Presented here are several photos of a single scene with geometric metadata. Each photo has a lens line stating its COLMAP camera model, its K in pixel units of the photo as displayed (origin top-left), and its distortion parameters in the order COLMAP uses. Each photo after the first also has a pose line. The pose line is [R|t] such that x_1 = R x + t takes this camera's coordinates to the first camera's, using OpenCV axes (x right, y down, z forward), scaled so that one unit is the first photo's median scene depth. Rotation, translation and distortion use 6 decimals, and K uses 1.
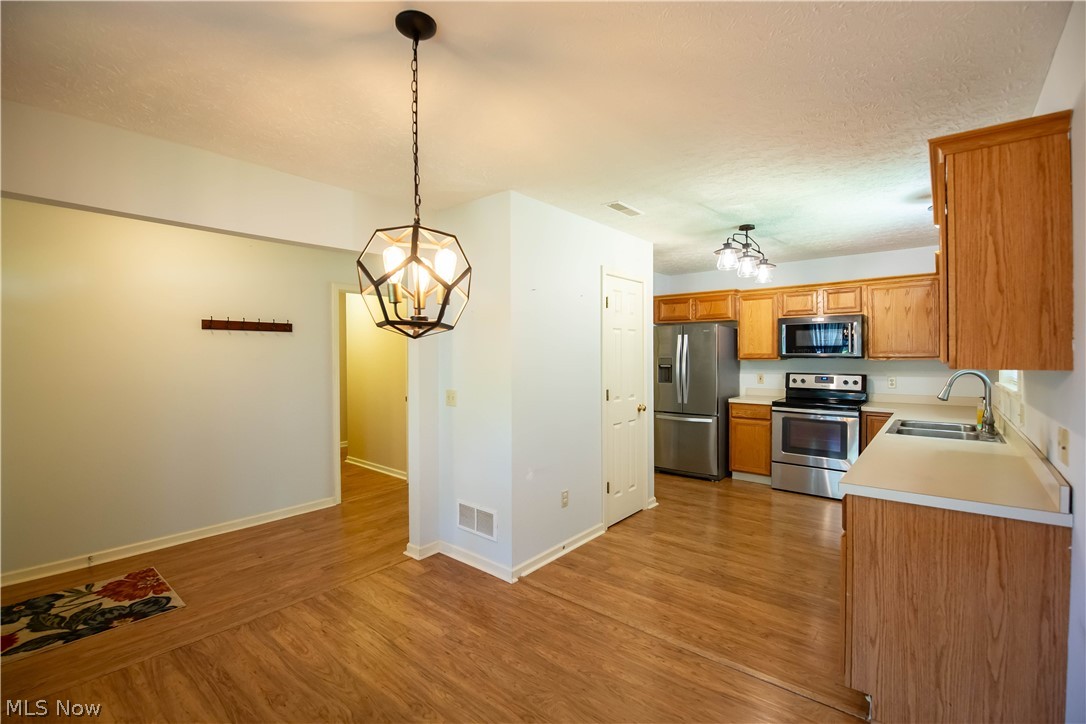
lens RADIAL K [[479.8, 0, 542.9], [0, 479.8, 359.1], [0, 0, 1]] dist [-0.012281, -0.001086]
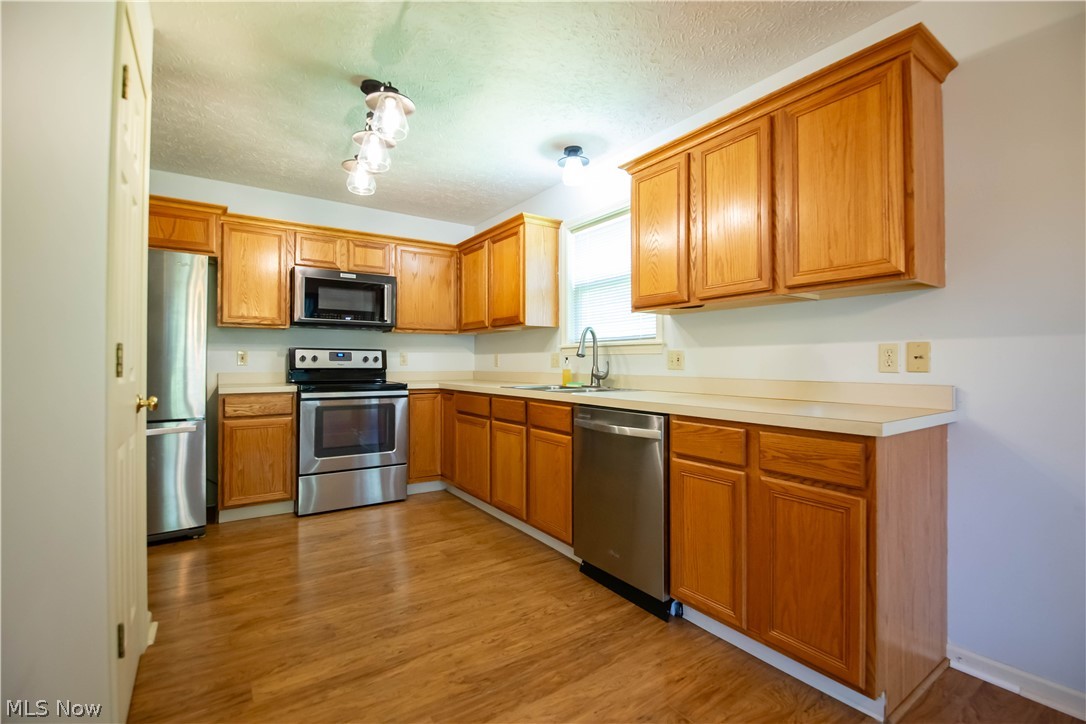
lens RADIAL K [[479.8, 0, 542.9], [0, 479.8, 359.1], [0, 0, 1]] dist [-0.012281, -0.001086]
pose [[0.259405, 0.012876, 0.965683, -0.080773], [0.008295, 0.999845, -0.015559, 0.064848], [-0.965733, 0.012046, 0.259258, 0.501157]]
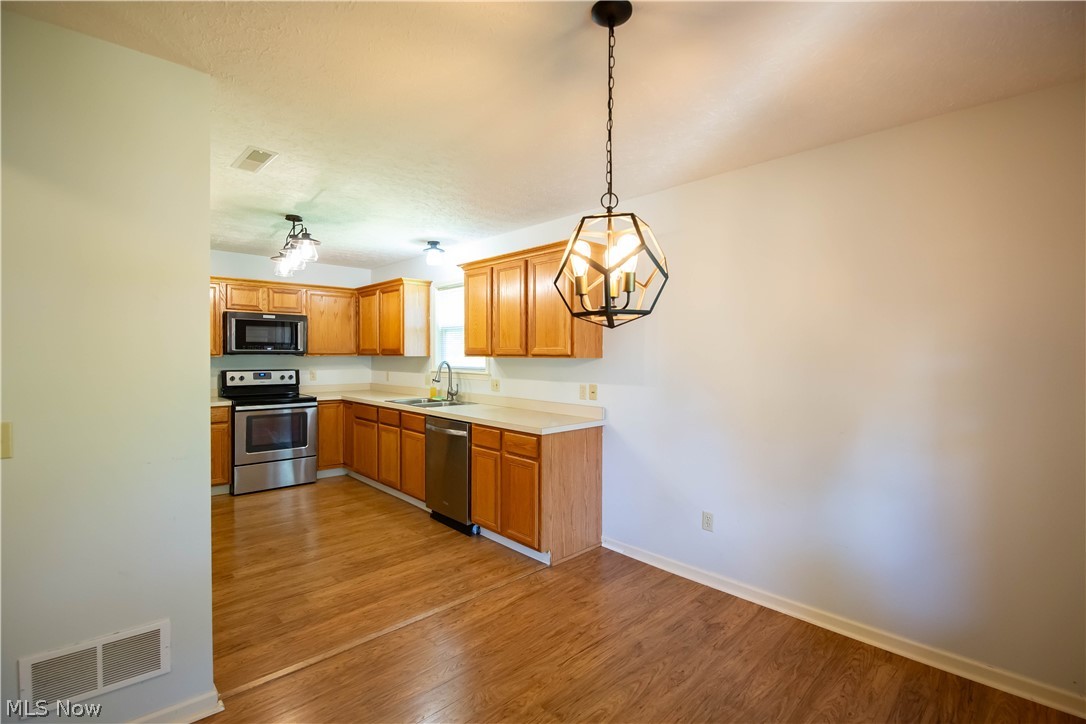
lens RADIAL K [[487.3, 0, 543.0], [0, 487.3, 362.0], [0, 0, 1]] dist [-0.017926, -0.000561]
pose [[0.096899, -0.012100, 0.995221, -0.393976], [0.005078, 0.999919, 0.011663, 0.004740], [-0.995281, 0.003924, 0.096953, 0.319293]]
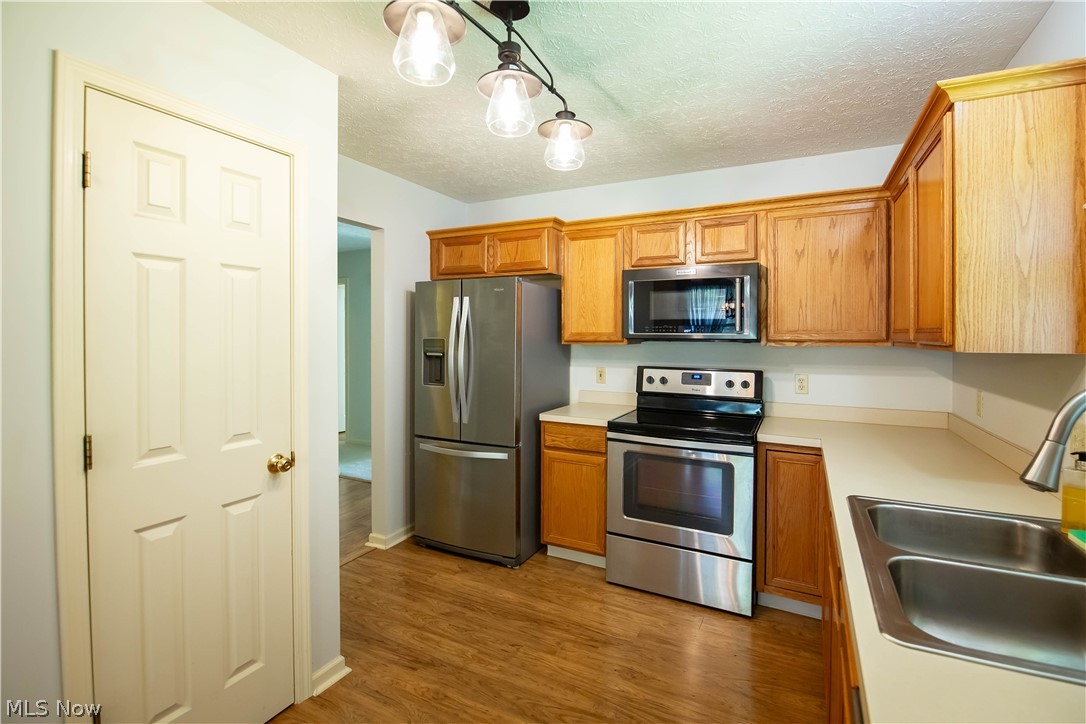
lens RADIAL K [[503.0, 0, 552.4], [0, 503.0, 339.9], [0, 0, 1]] dist [0.000191, -0.000234]
pose [[0.972221, 0.005833, 0.233994, 0.287654], [-0.005944, 0.999982, -0.000232, -0.003047], [-0.233991, -0.001165, 0.972238, 0.466755]]
